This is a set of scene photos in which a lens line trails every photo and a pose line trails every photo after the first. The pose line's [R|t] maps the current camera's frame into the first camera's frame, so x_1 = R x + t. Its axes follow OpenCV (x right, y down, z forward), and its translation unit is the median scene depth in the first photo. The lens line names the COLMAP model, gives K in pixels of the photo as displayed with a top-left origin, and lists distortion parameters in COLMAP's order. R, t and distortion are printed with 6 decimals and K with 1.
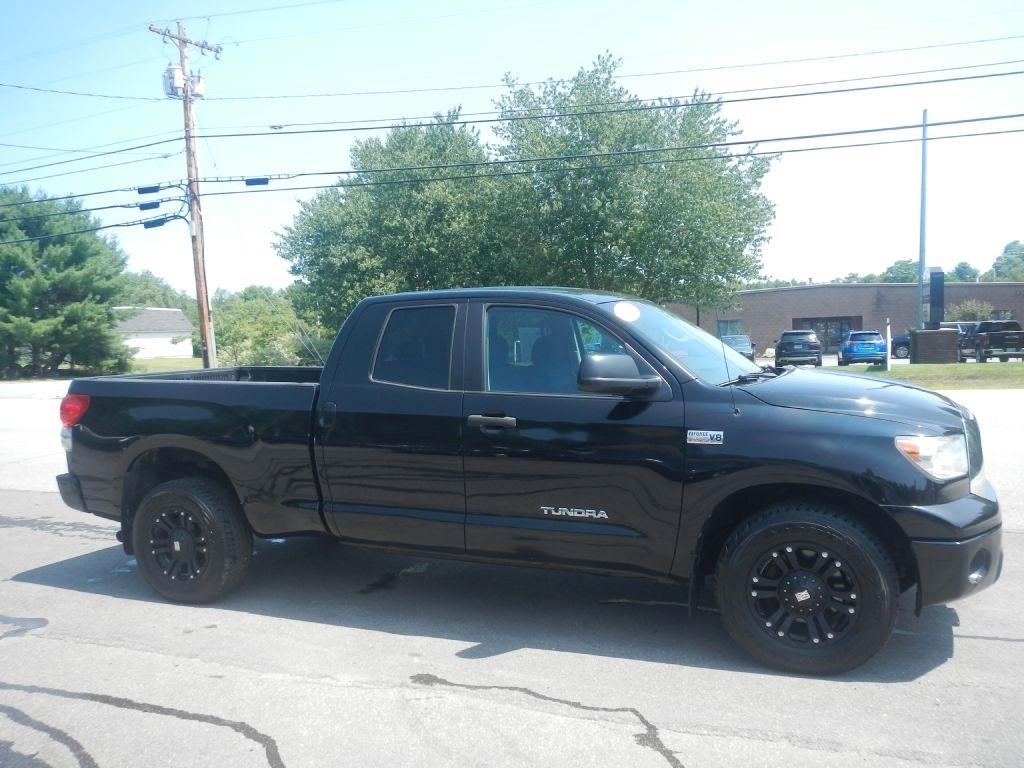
lens RADIAL K [[820.2, 0, 516.2], [0, 820.2, 385.1], [0, 0, 1]] dist [-0.005464, -0.009975]
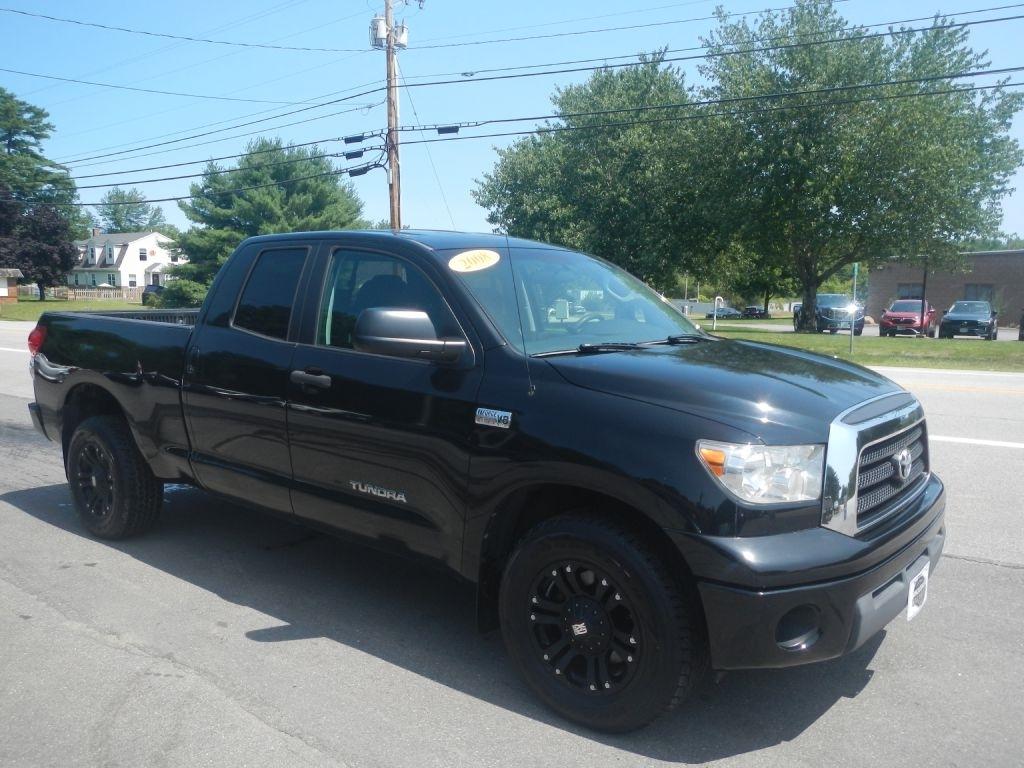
lens RADIAL K [[820.2, 0, 513.2], [0, 820.2, 389.5], [0, 0, 1]] dist [-0.005464, -0.009975]
pose [[0.958859, 0.071420, -0.274753, 0.062596], [-0.054258, 0.996100, 0.069574, -0.002738], [0.278651, -0.051804, 0.958994, 0.031404]]
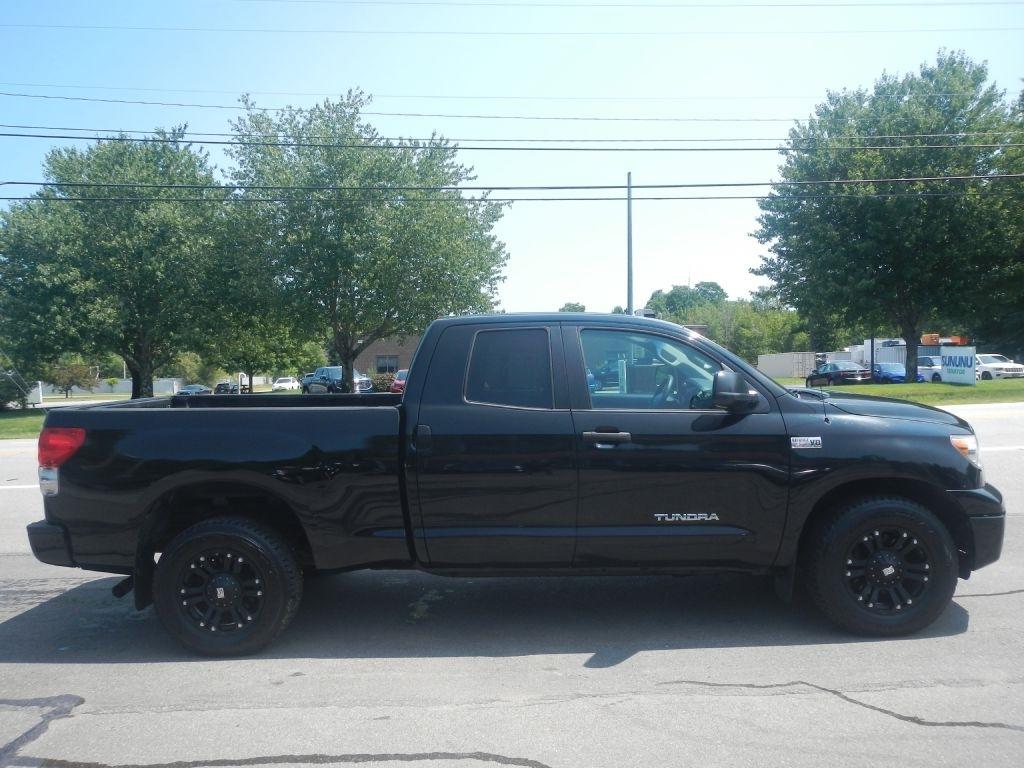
lens RADIAL K [[820.2, 0, 518.6], [0, 820.2, 376.7], [0, 0, 1]] dist [-0.005464, -0.009975]
pose [[0.929143, -0.000763, 0.369719, -0.077861], [0.020354, 0.998587, -0.049089, 0.002430], [-0.369159, 0.053136, 0.927846, 0.008084]]
